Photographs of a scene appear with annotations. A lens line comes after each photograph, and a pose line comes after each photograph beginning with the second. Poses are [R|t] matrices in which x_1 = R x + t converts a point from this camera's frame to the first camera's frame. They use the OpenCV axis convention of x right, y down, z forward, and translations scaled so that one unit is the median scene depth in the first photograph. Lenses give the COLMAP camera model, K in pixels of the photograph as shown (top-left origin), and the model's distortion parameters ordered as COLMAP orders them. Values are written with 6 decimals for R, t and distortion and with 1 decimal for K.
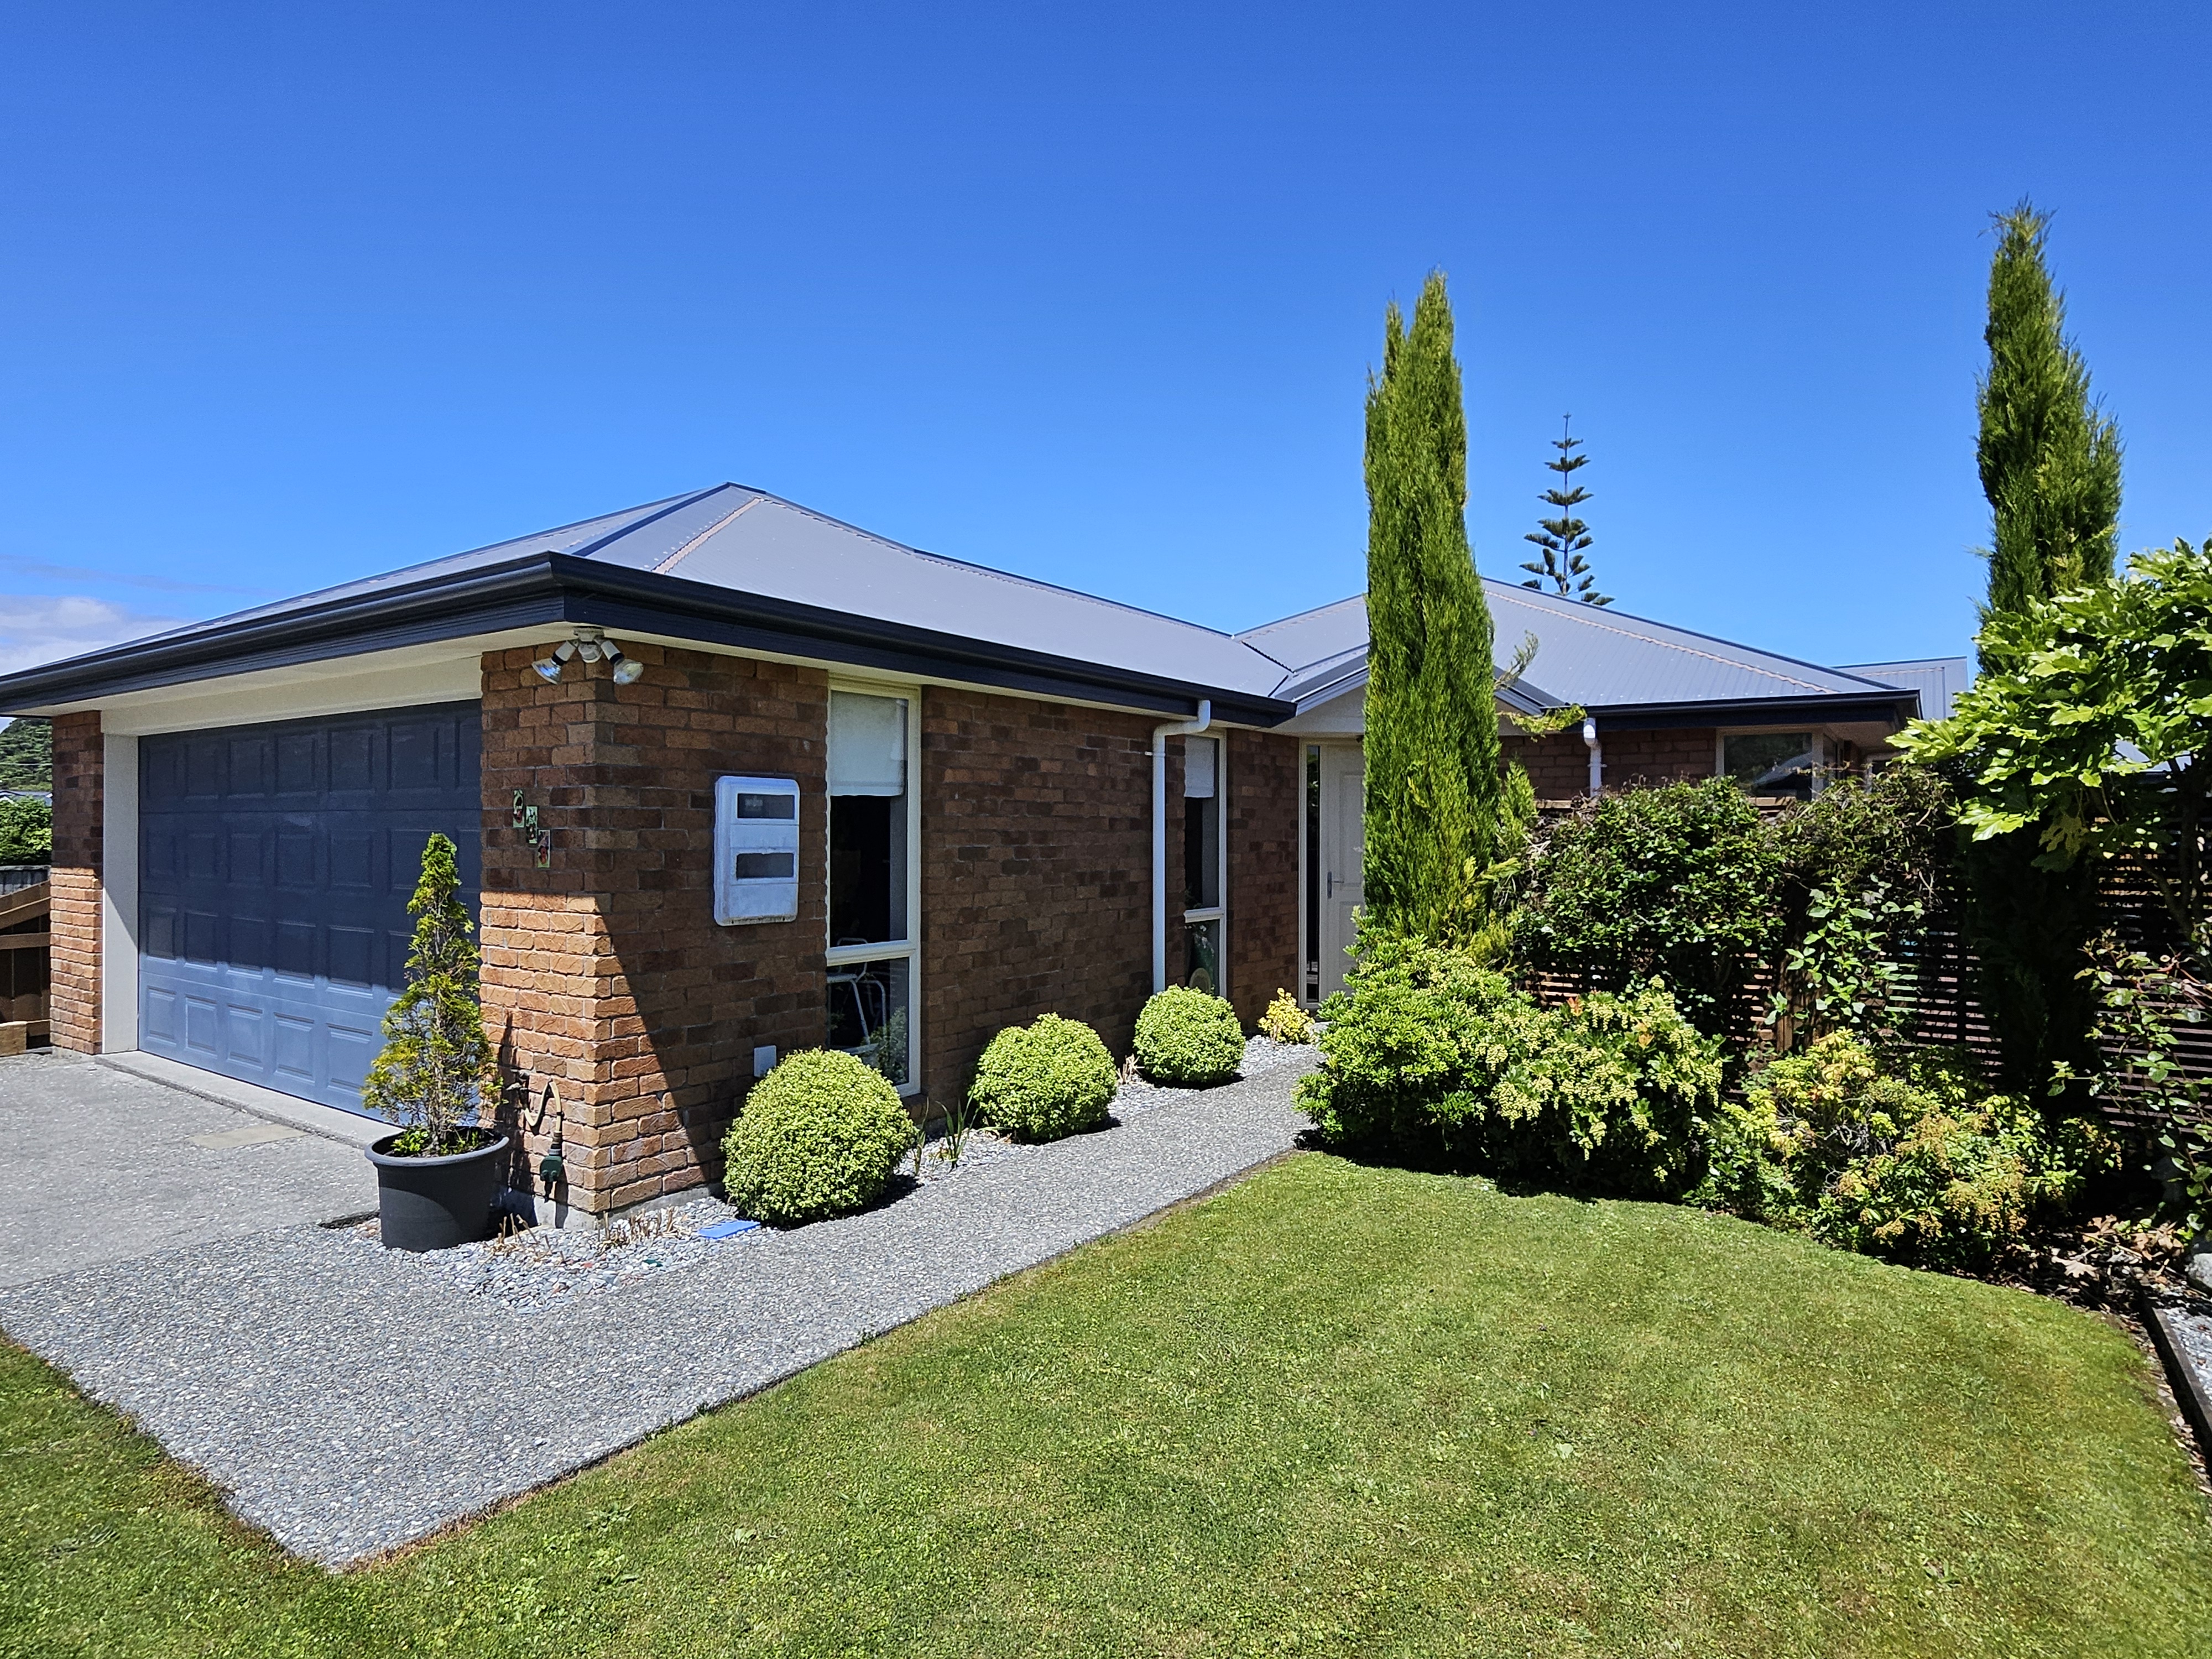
lens RADIAL K [[924.0, 0, 1127.7], [0, 924.0, 831.6], [0, 0, 1]] dist [-0.001653, 0.000866]
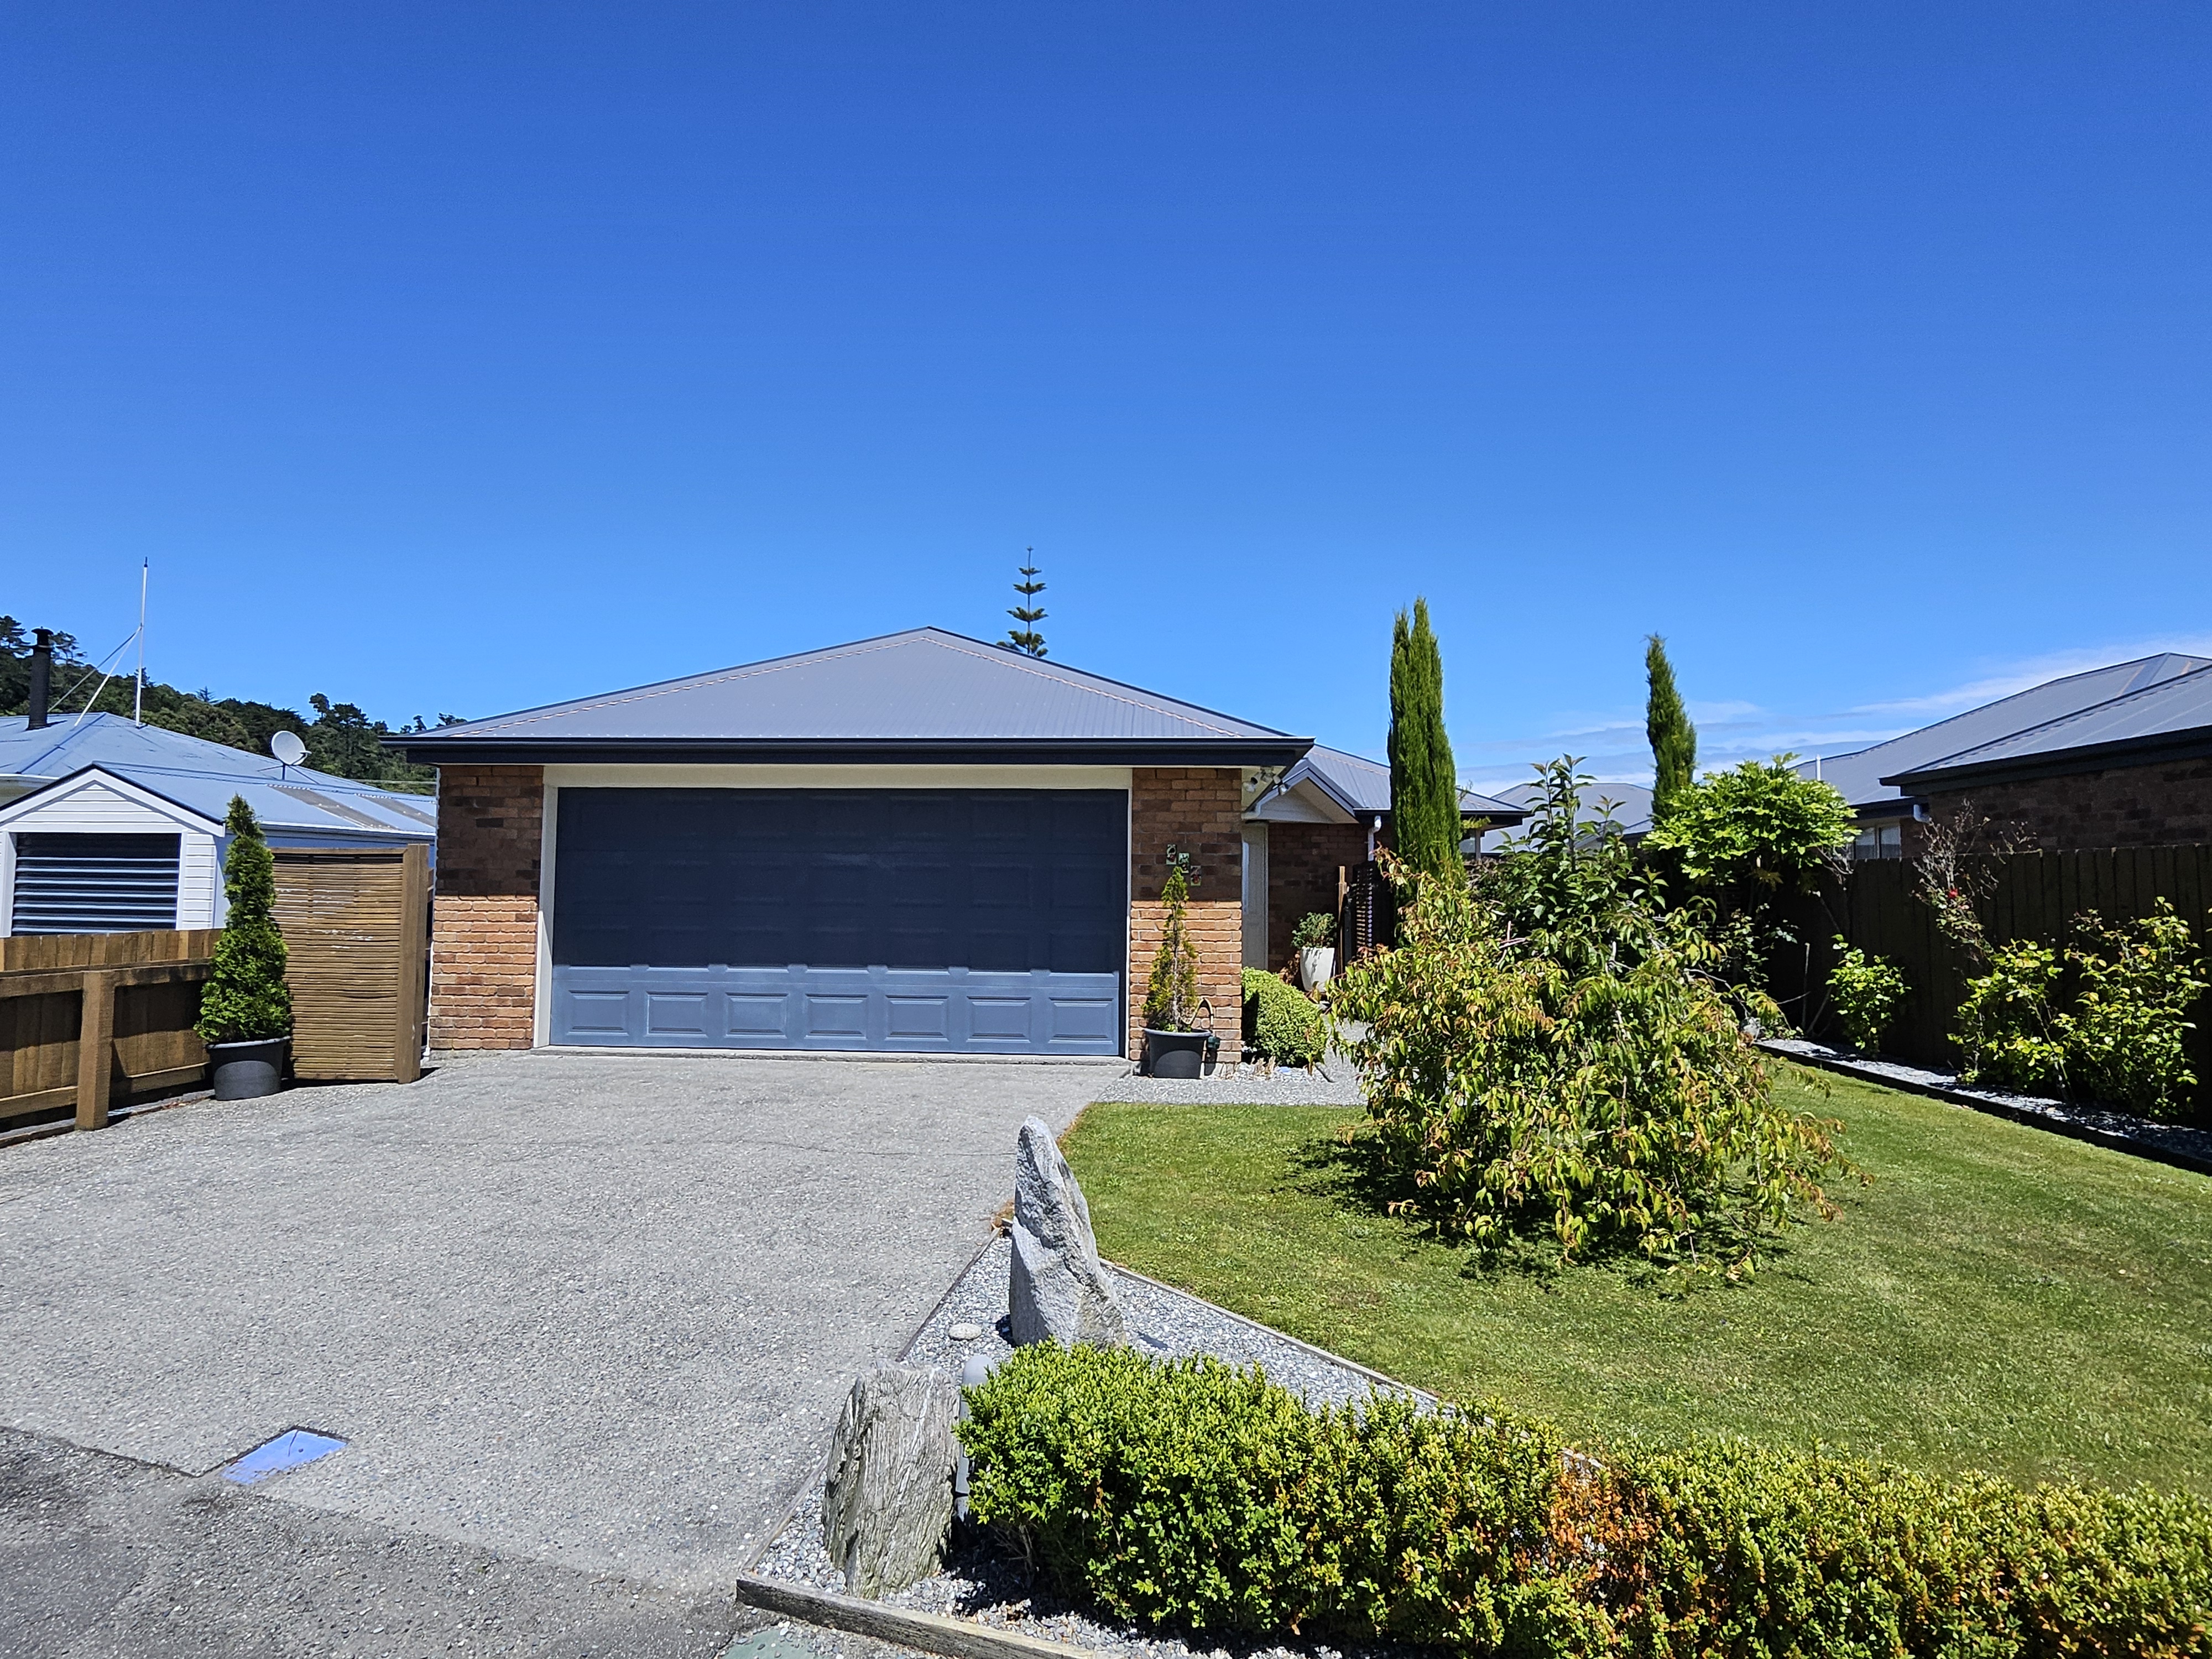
lens RADIAL K [[897.6, 0, 1042.9], [0, 897.6, 850.6], [0, 0, 1]] dist [-0.000936, 0.000073]
pose [[0.915923, 0.024494, 0.400607, -1.473732], [-0.006192, 0.998880, -0.046916, 0.050152], [-0.401307, 0.040491, 0.915048, -0.528208]]
